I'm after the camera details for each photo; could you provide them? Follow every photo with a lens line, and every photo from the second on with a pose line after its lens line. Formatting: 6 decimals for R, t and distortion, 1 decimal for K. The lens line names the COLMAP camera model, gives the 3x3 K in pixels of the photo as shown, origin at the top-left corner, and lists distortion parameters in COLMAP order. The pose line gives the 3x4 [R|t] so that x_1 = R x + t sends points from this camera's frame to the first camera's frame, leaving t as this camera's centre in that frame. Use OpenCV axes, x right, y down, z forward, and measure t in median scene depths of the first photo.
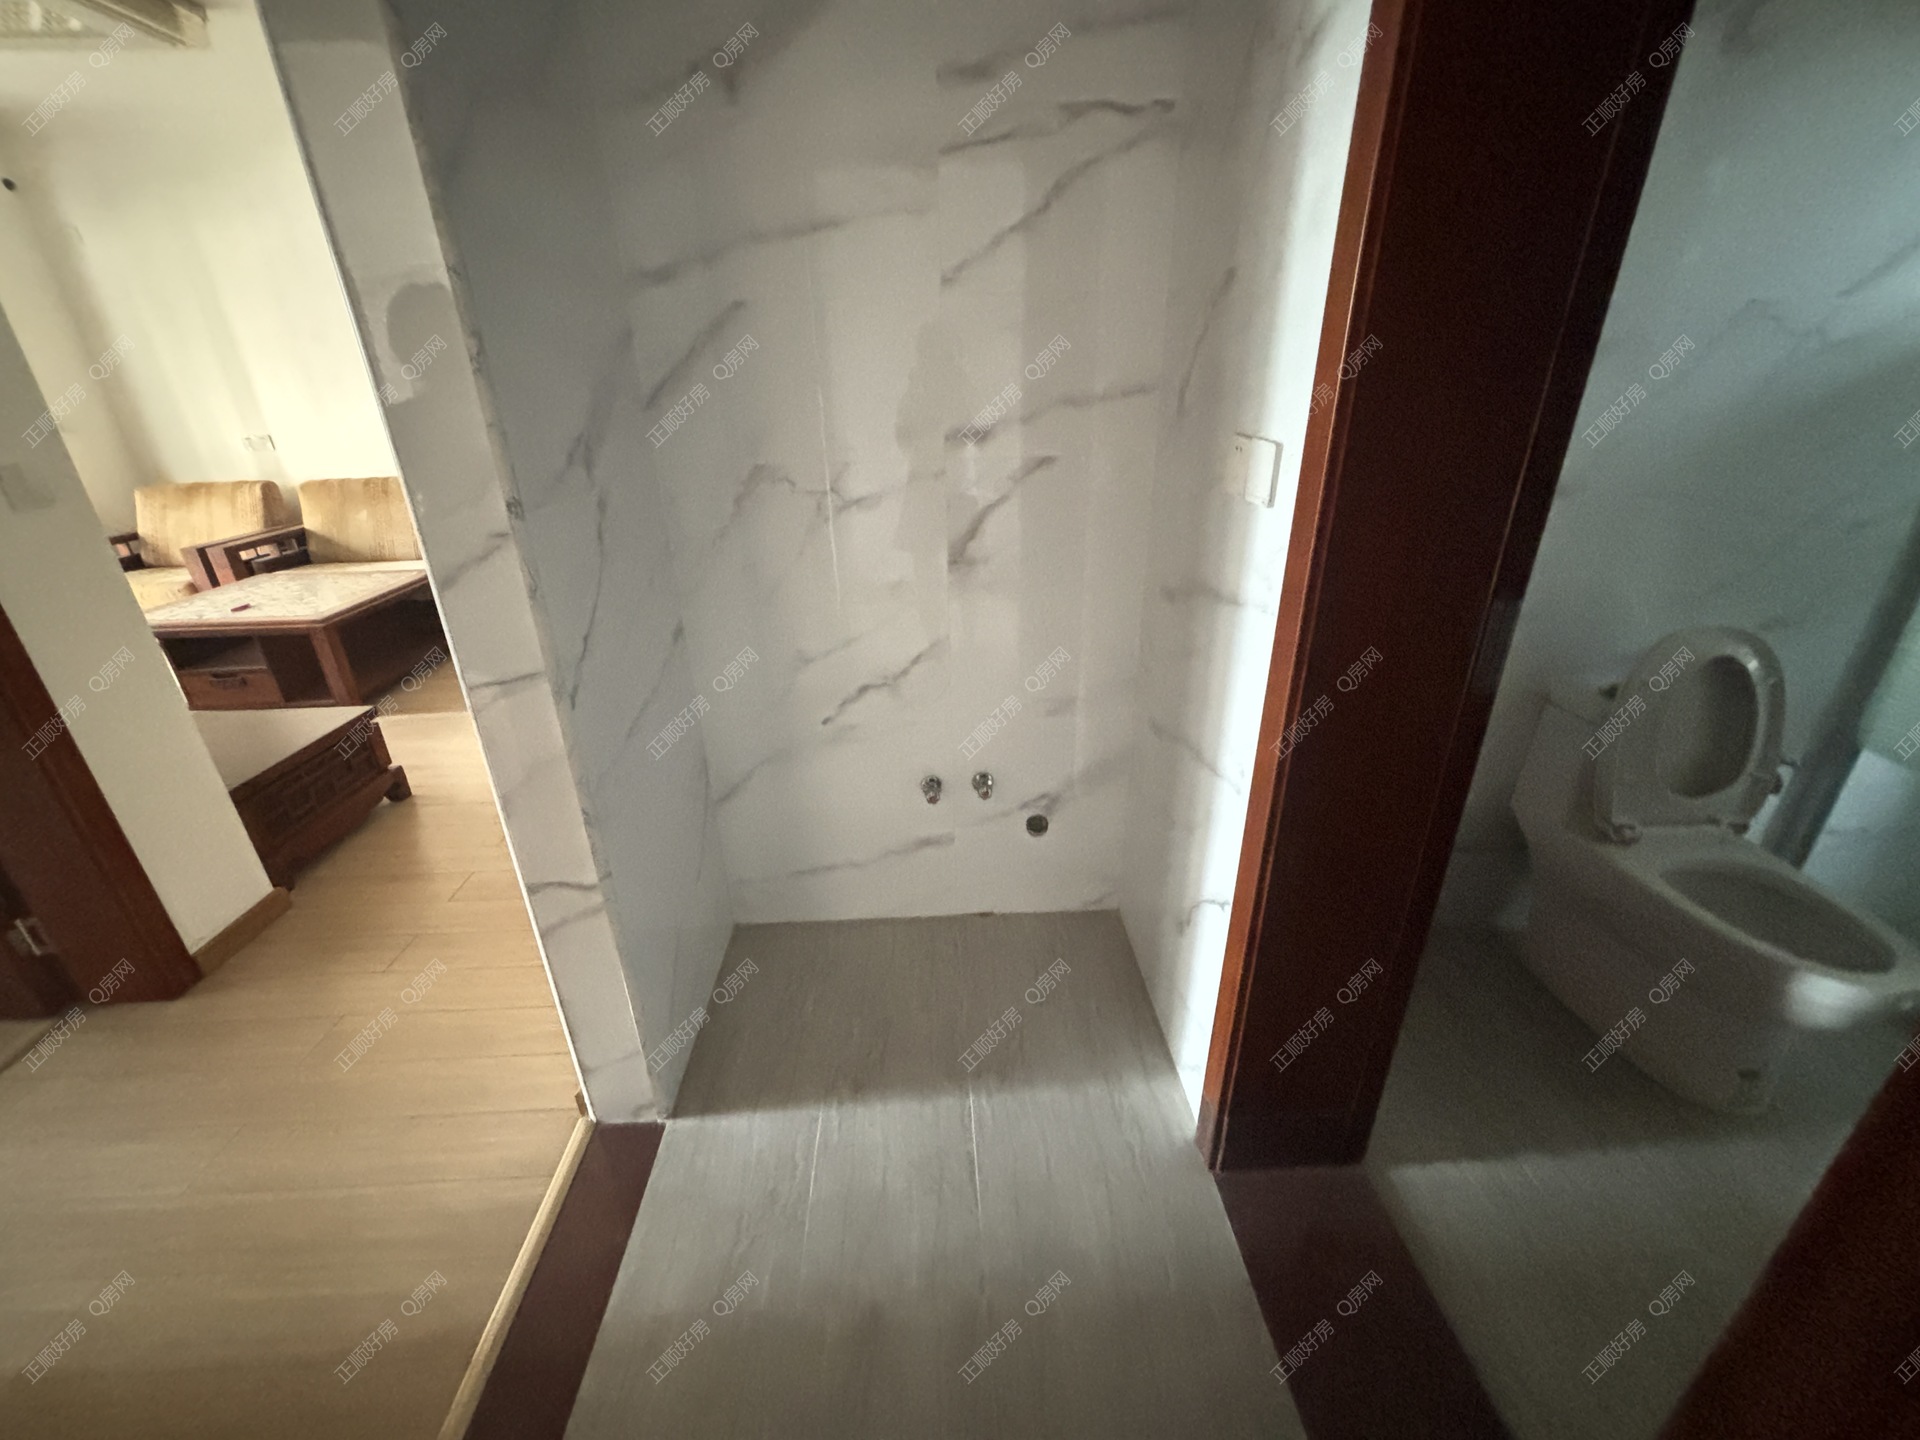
lens RADIAL K [[773.0, 0, 960.0], [0, 773.0, 720.0], [0, 0, 1]] dist [0.001211, 0.000497]
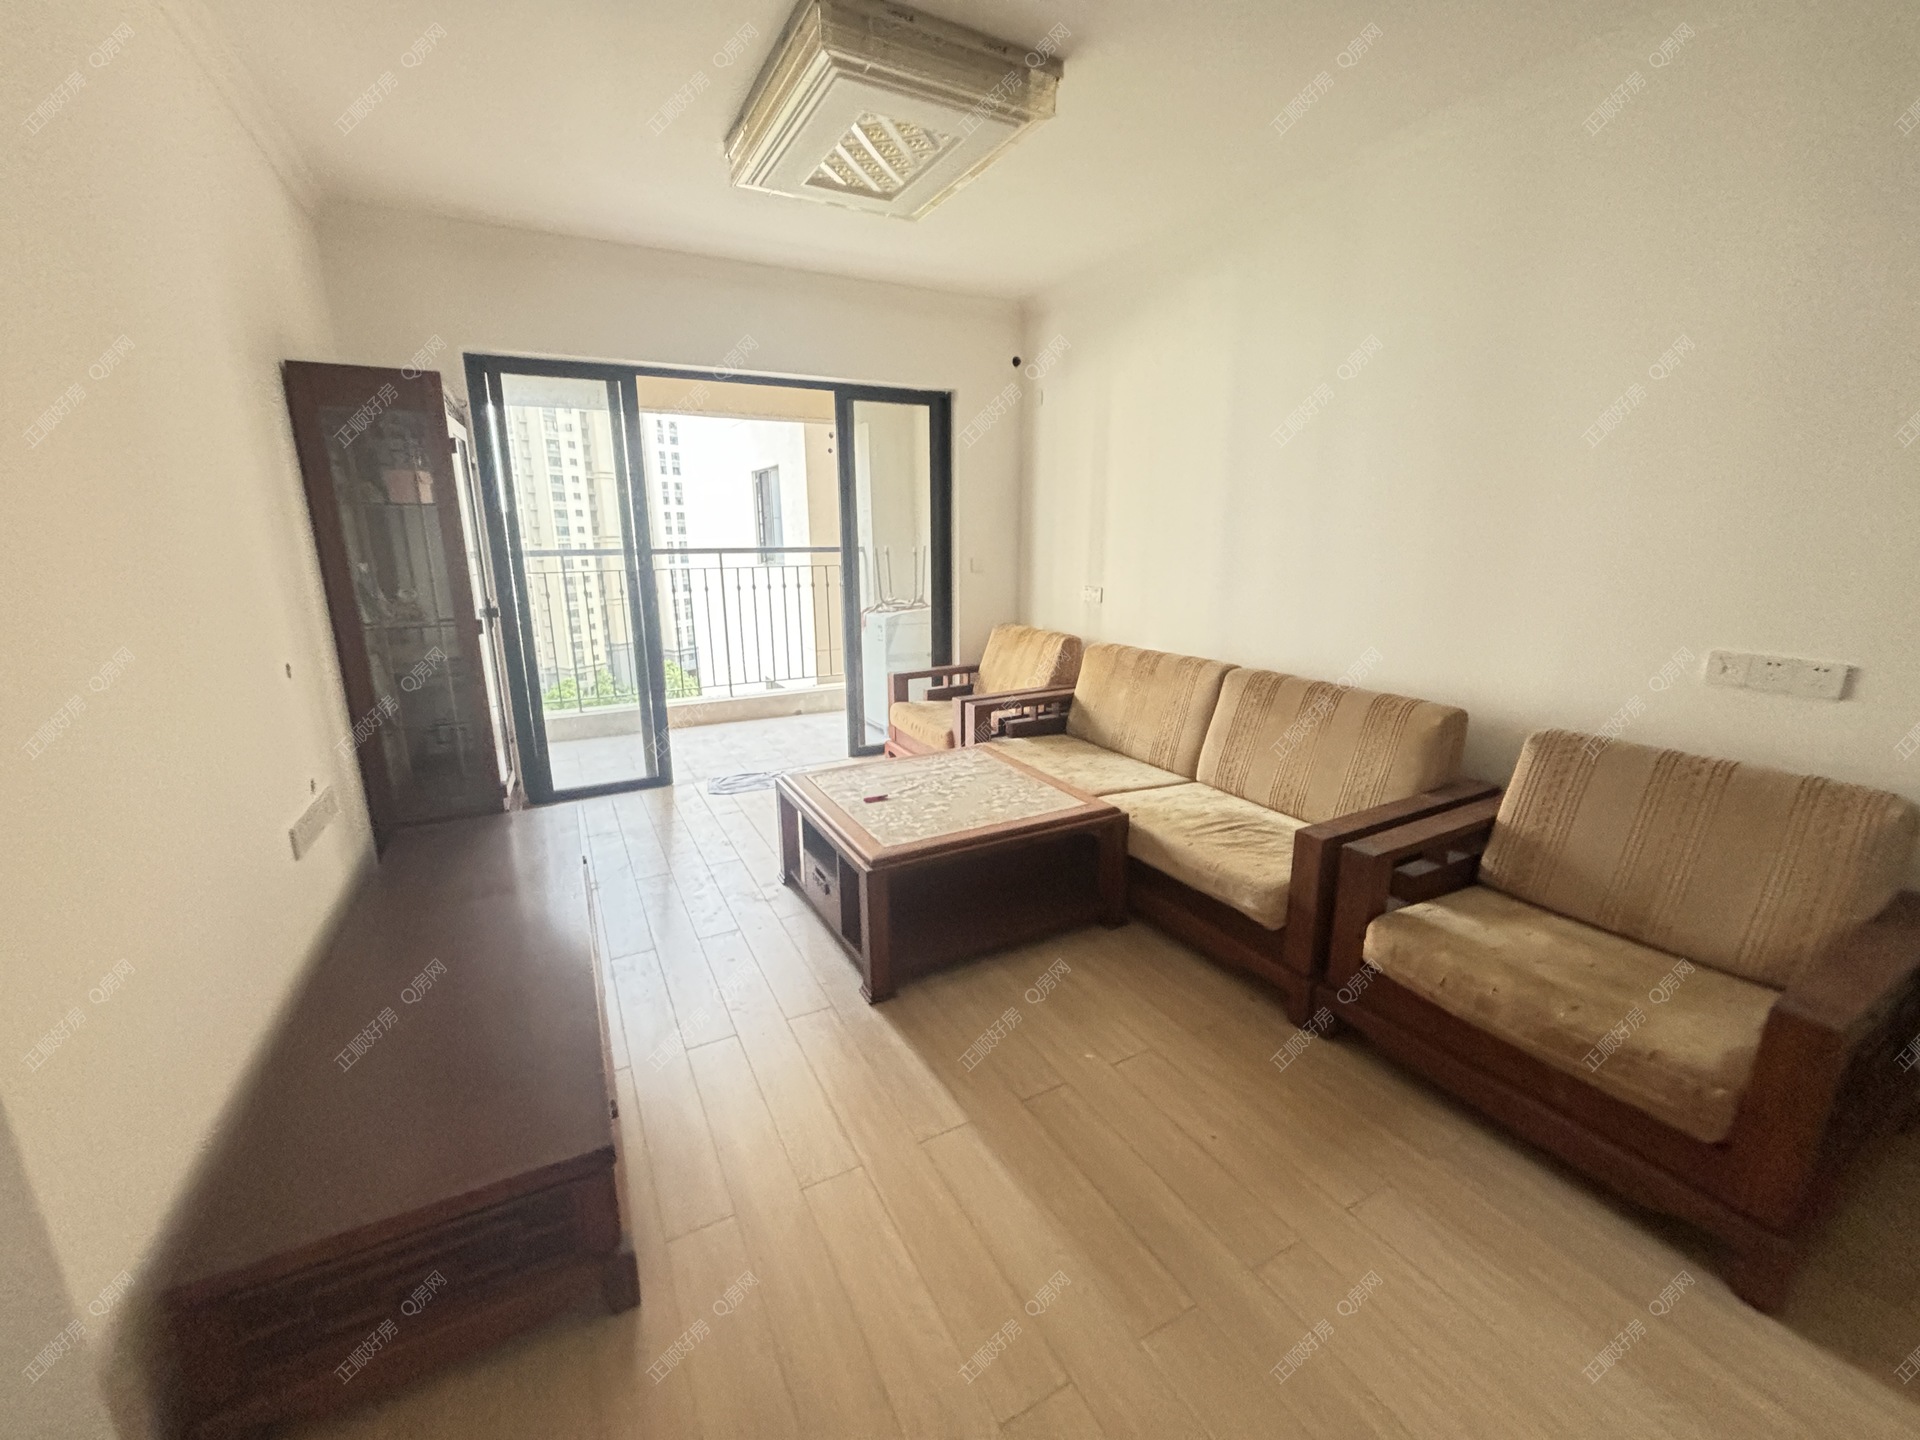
lens RADIAL K [[770.3, 0, 960.0], [0, 770.3, 720.0], [0, 0, 1]] dist [-0.065563, 0.038786]
pose [[0.433589, 0.230999, -0.871000, -0.136880], [-0.372508, 0.926076, 0.060169, -0.187130], [0.820511, 0.298366, 0.487585, 0.412603]]
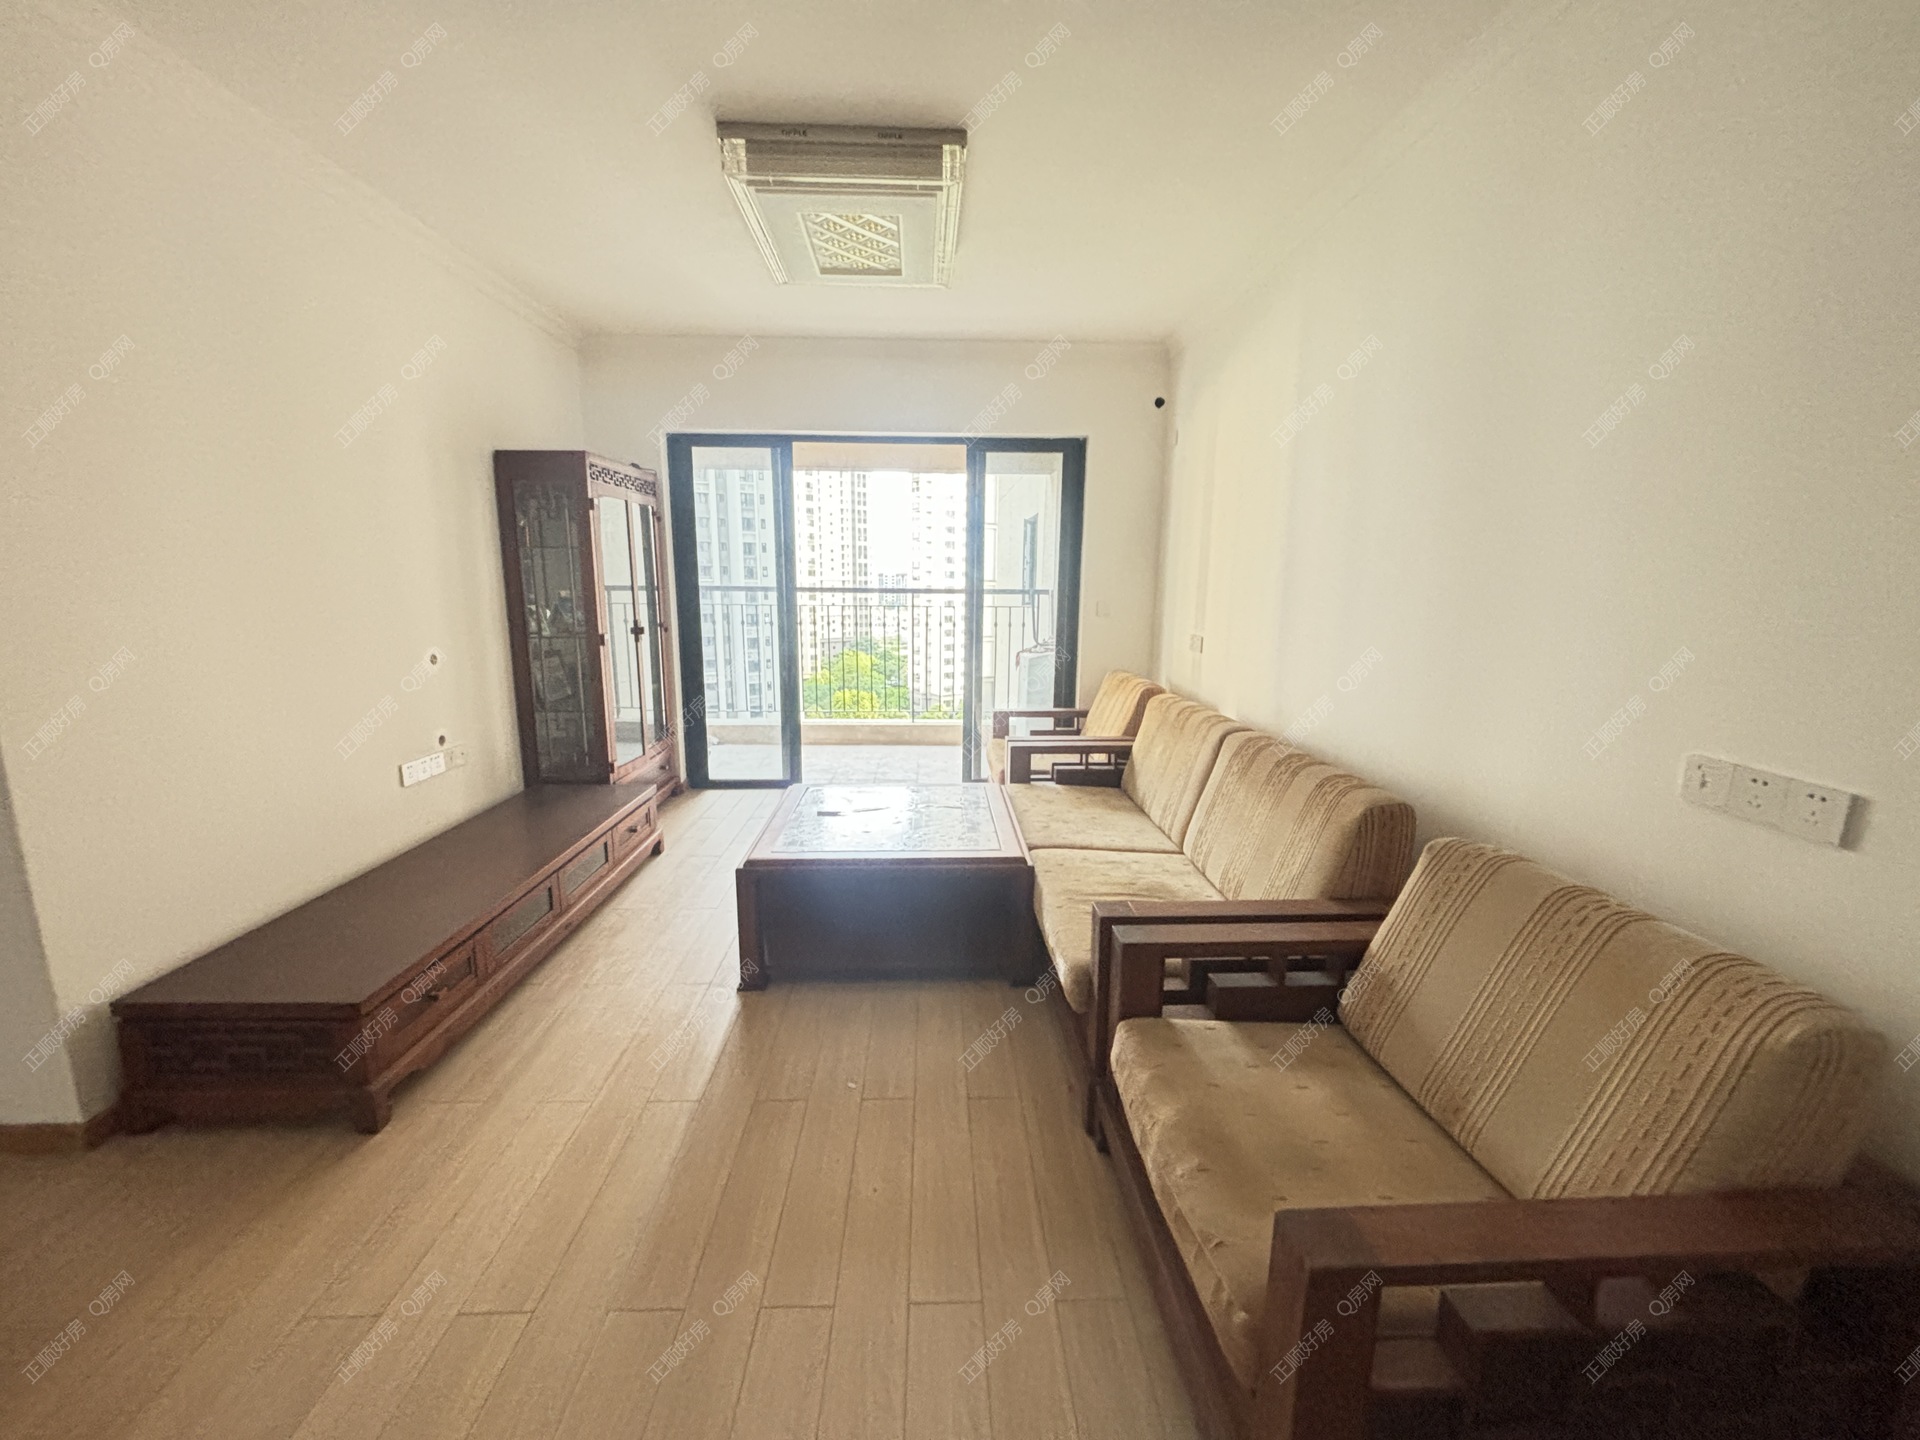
lens RADIAL K [[773.0, 0, 960.0], [0, 773.0, 720.0], [0, 0, 1]] dist [0.001211, 0.000497]
pose [[-0.002020, 0.202383, -0.979304, -0.055777], [-0.414647, 0.890981, 0.184986, -0.290378], [0.909980, 0.406439, 0.082118, 0.636201]]
